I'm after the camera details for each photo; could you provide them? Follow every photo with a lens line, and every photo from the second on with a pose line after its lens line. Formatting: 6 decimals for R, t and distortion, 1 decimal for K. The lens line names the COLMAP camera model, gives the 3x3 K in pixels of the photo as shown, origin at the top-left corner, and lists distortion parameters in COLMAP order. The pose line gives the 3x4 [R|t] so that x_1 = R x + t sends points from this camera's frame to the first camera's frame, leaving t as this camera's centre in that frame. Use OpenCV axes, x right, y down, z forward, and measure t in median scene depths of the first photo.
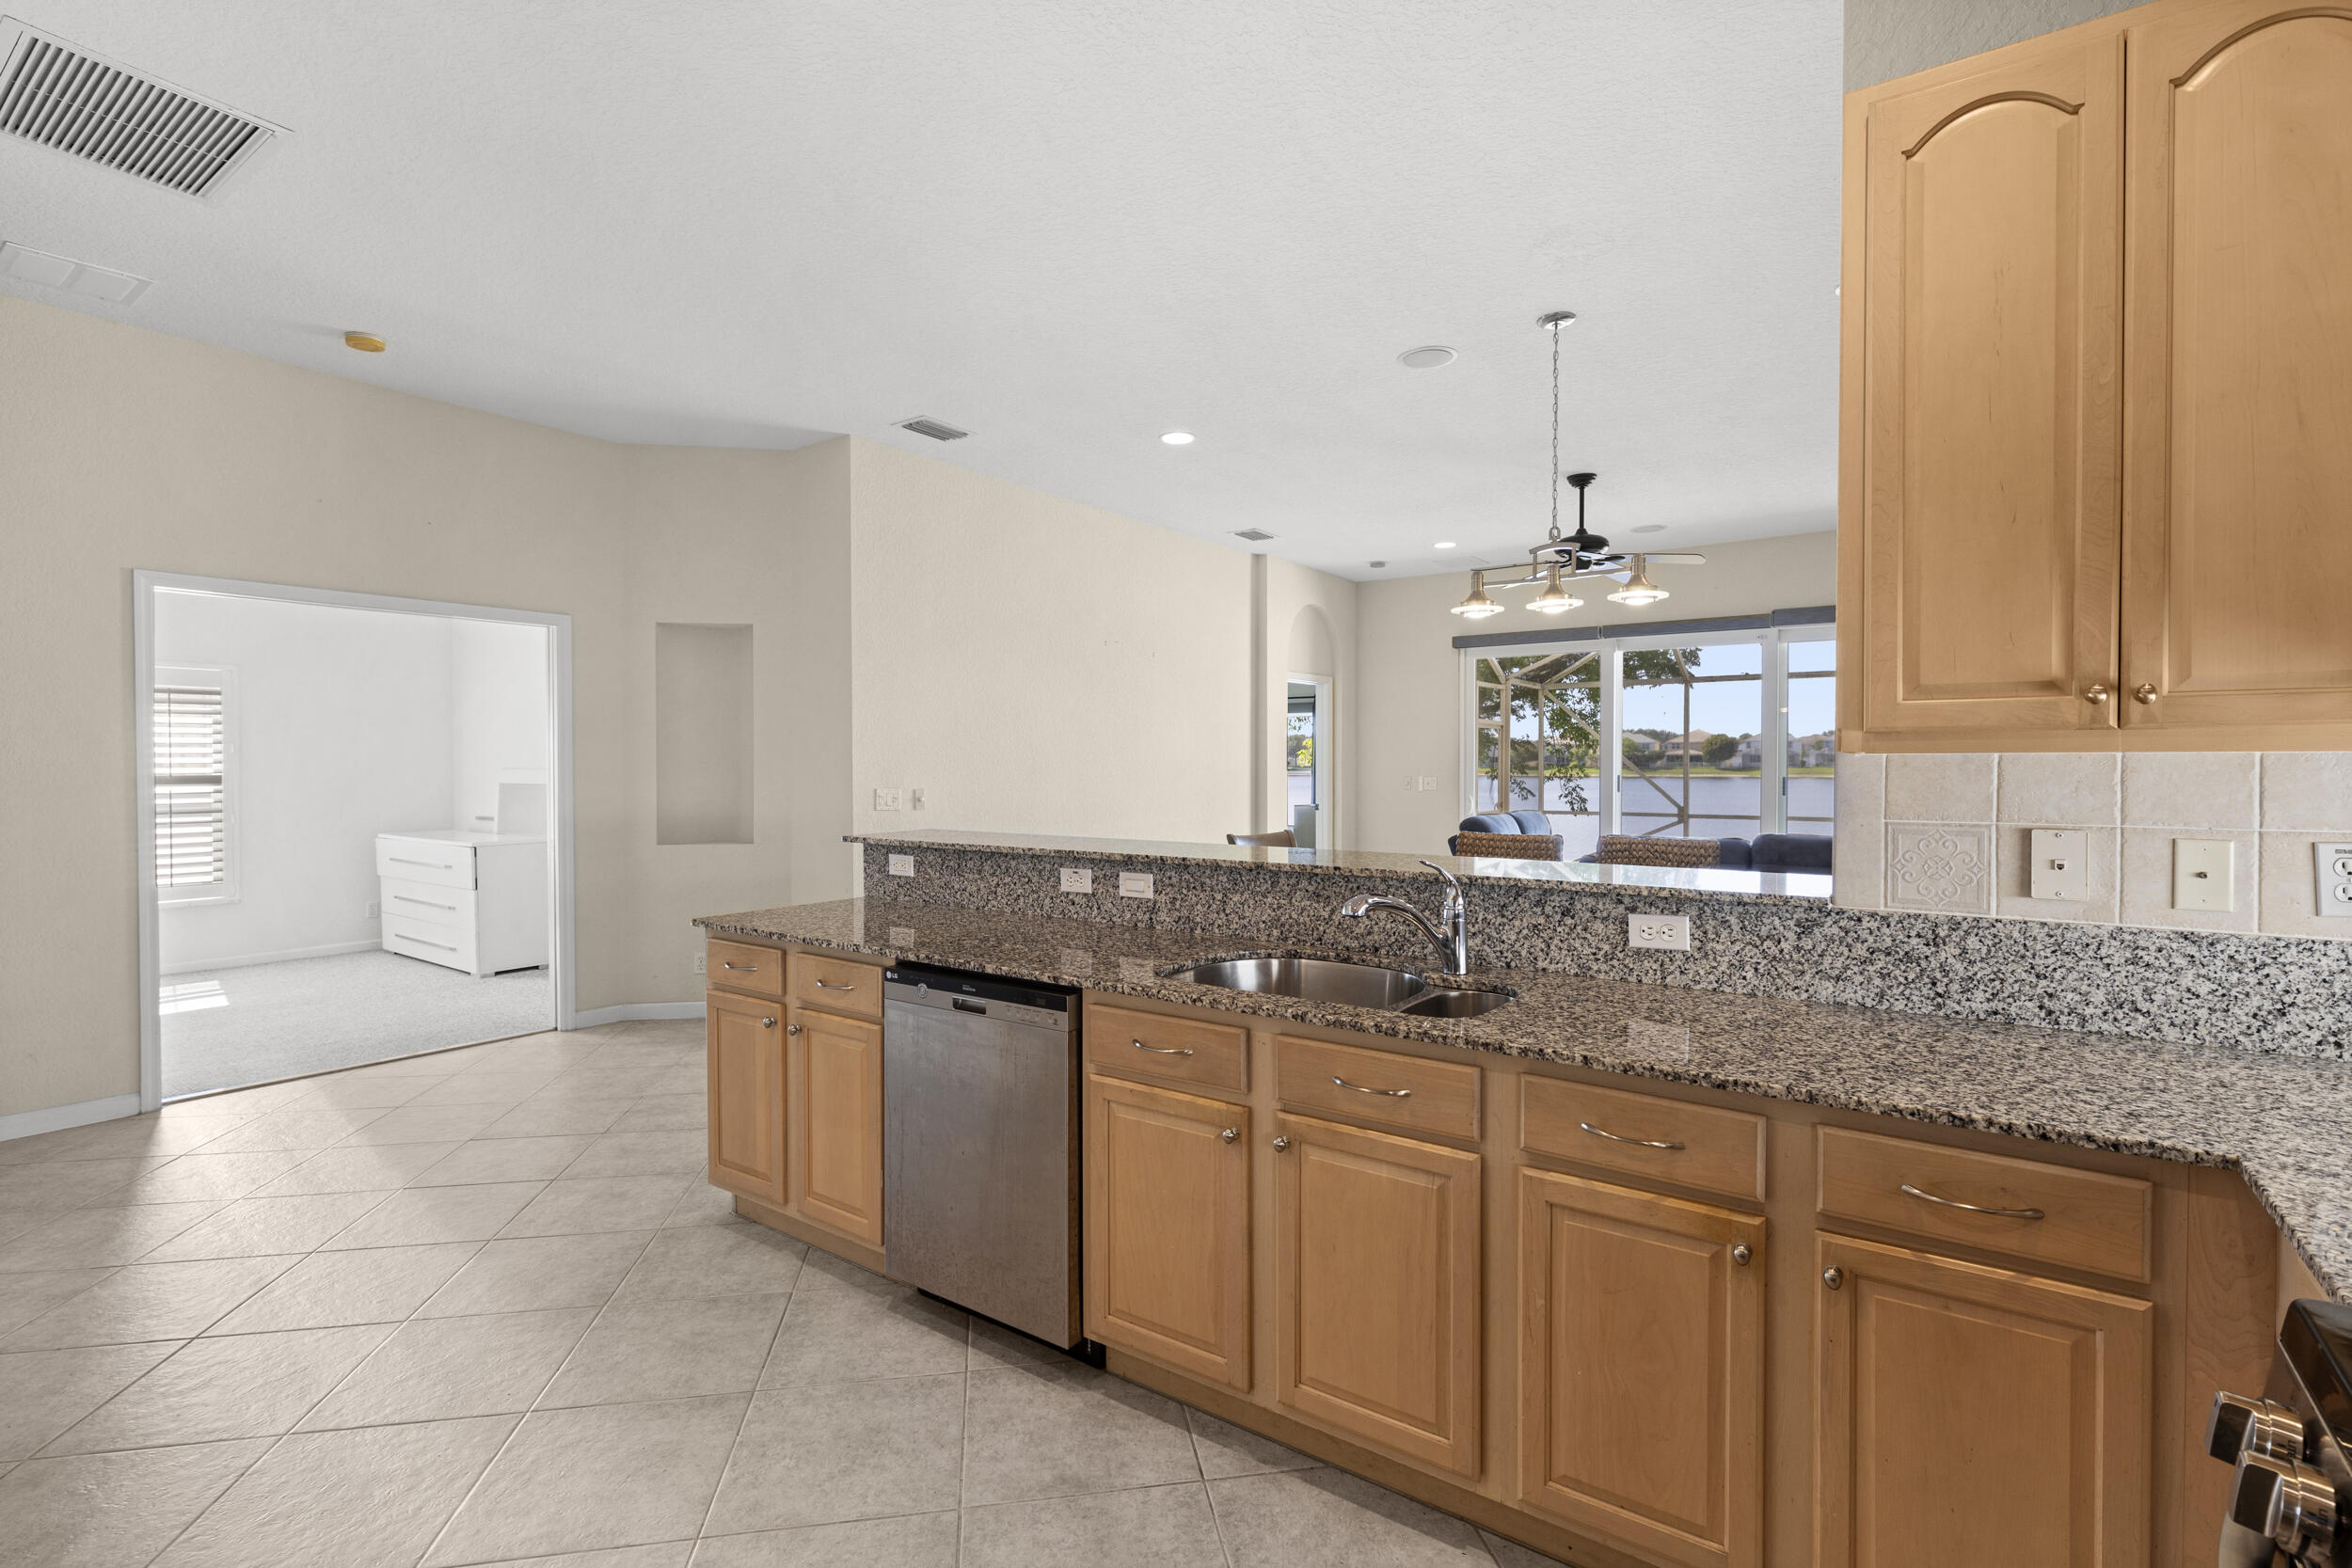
lens RADIAL K [[1083.5, 0, 1175.2], [0, 1083.5, 775.1], [0, 0, 1]] dist [-0.000374, -0.000488]
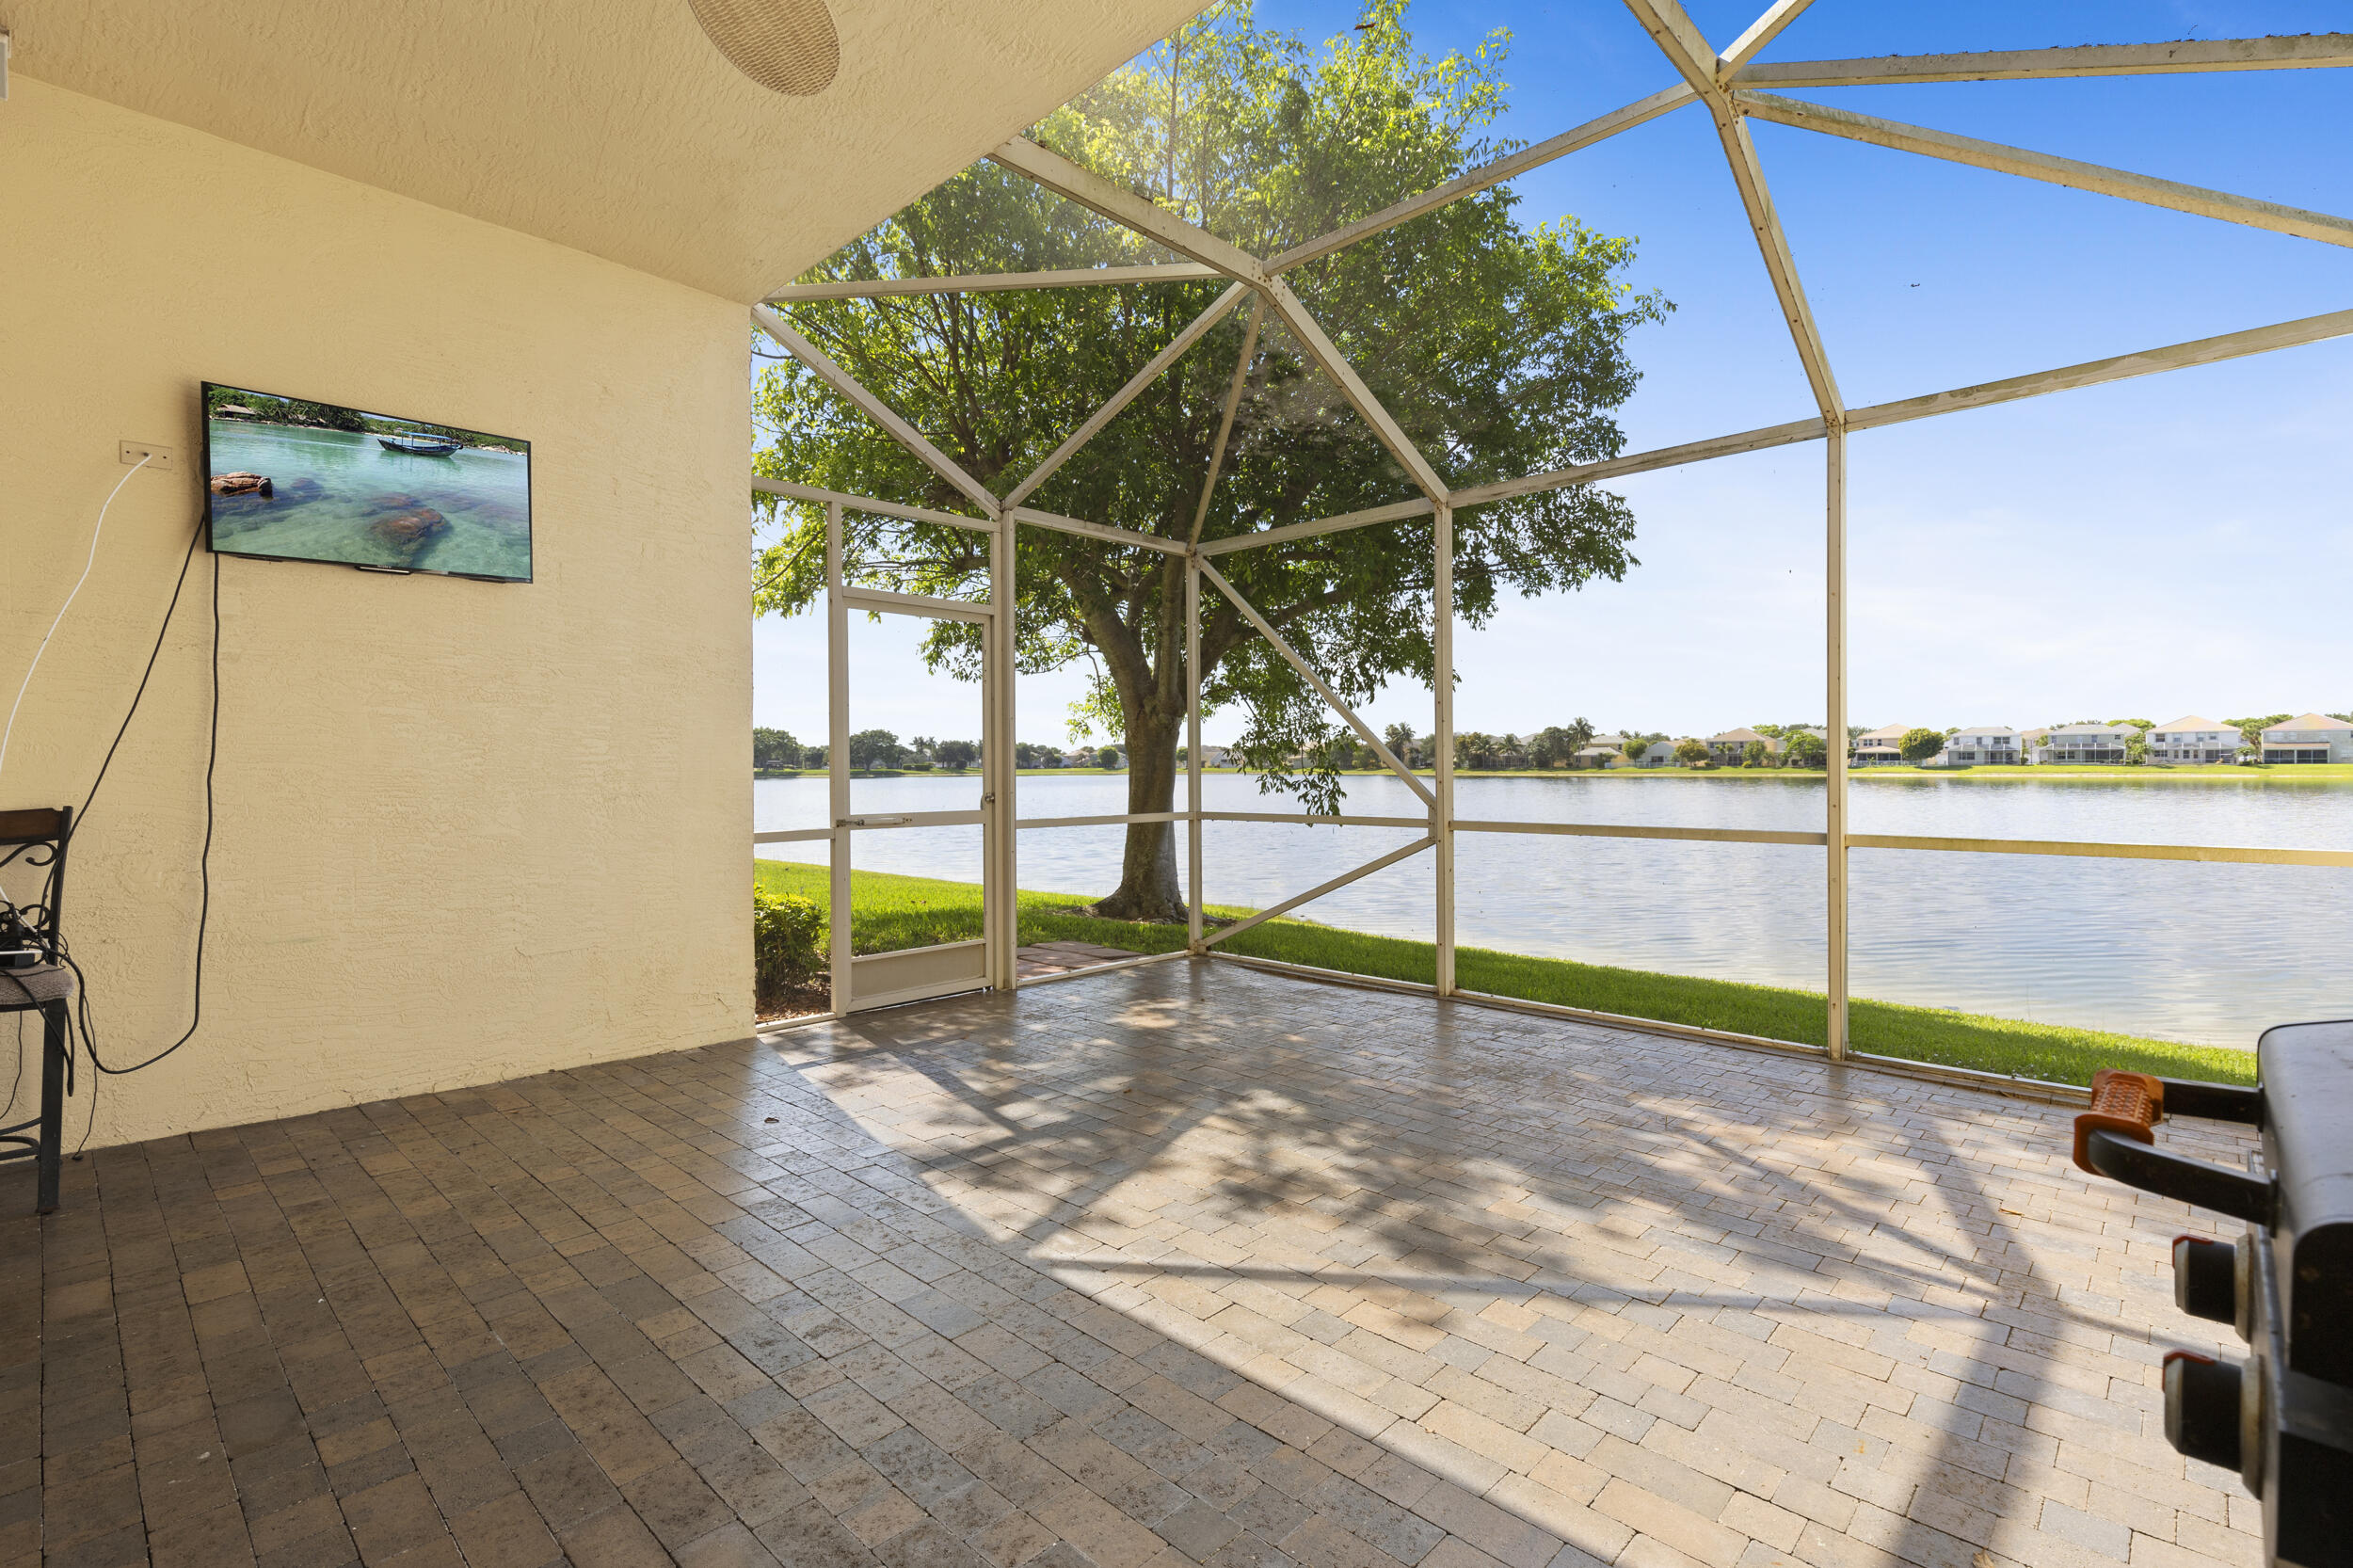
lens RADIAL K [[1061.5, 0, 1179.4], [0, 1061.5, 791.2], [0, 0, 1]] dist [0.000905, 0.000562]
pose [[0.988672, -0.000985, -0.150089, 1.914849], [0.002907, 0.999917, 0.012588, 0.085100], [0.150064, -0.012882, 0.988592, 2.545160]]
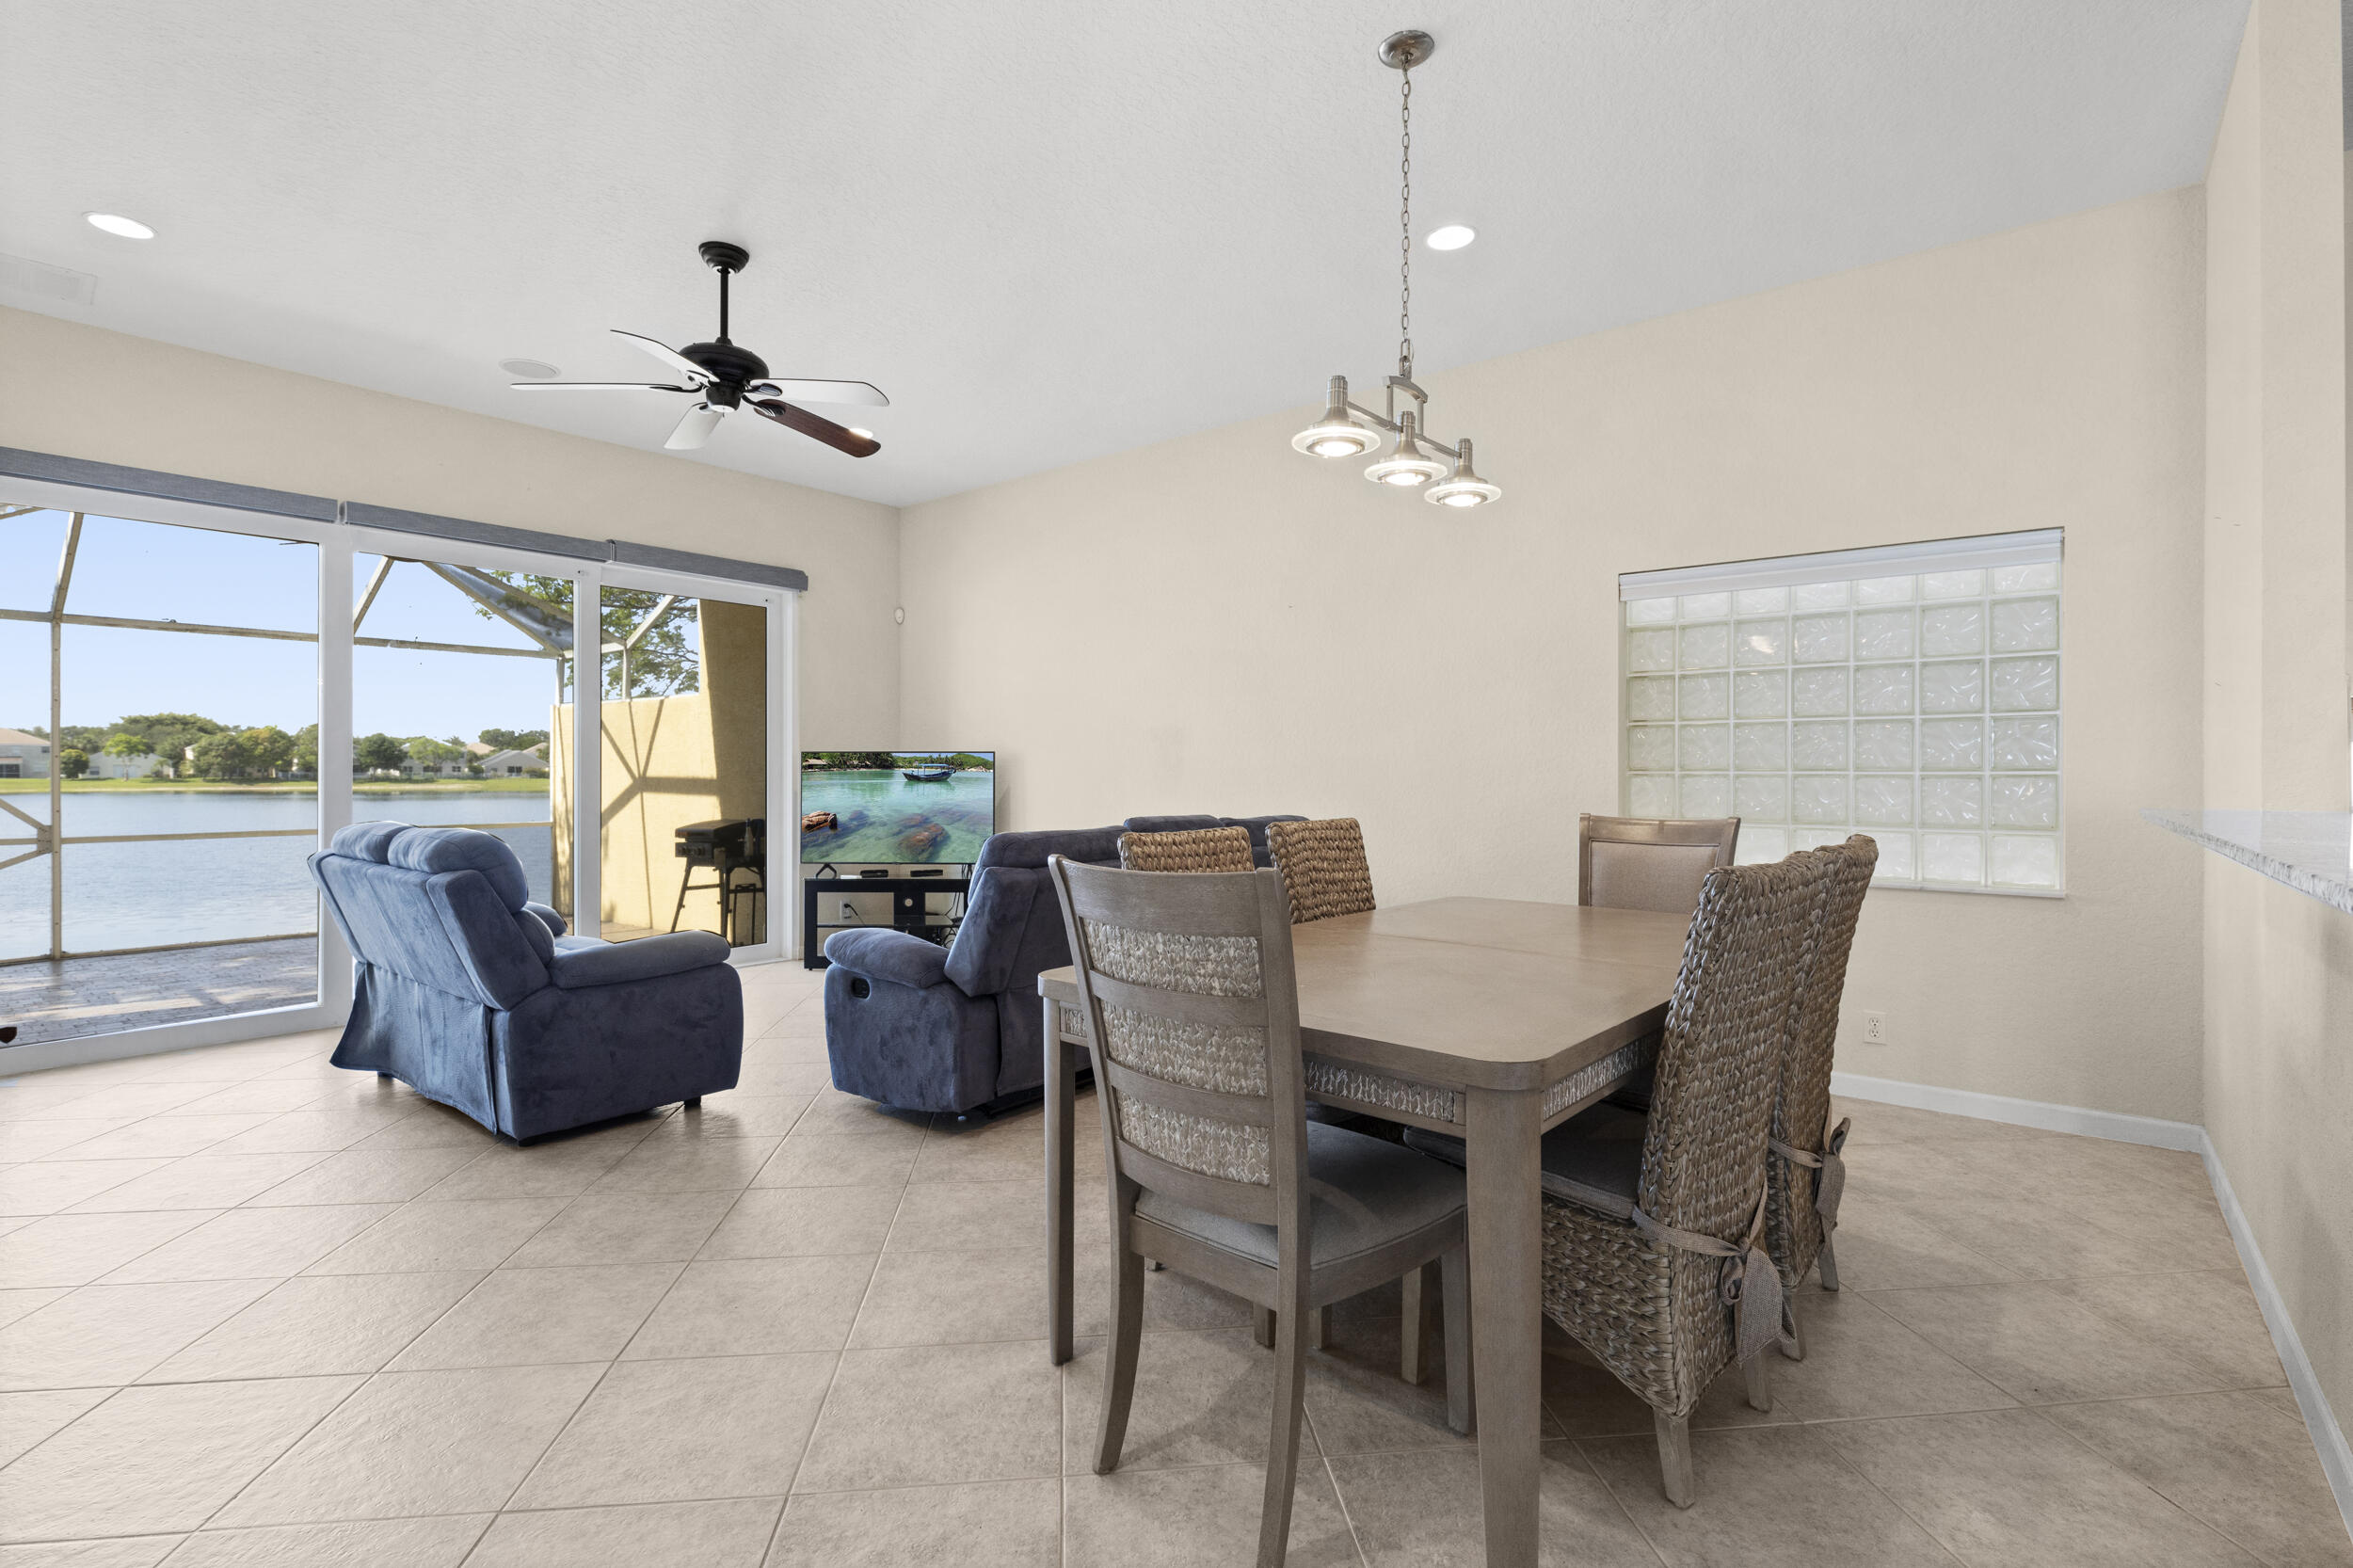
lens RADIAL K [[1061.5, 0, 1180.0], [0, 1061.5, 781.0], [0, 0, 1]] dist [0.000905, 0.000562]
pose [[0.056249, -0.005913, 0.998399, -0.407902], [0.010641, 0.999929, 0.005323, 0.033938], [-0.998360, 0.010324, 0.056308, 1.469587]]
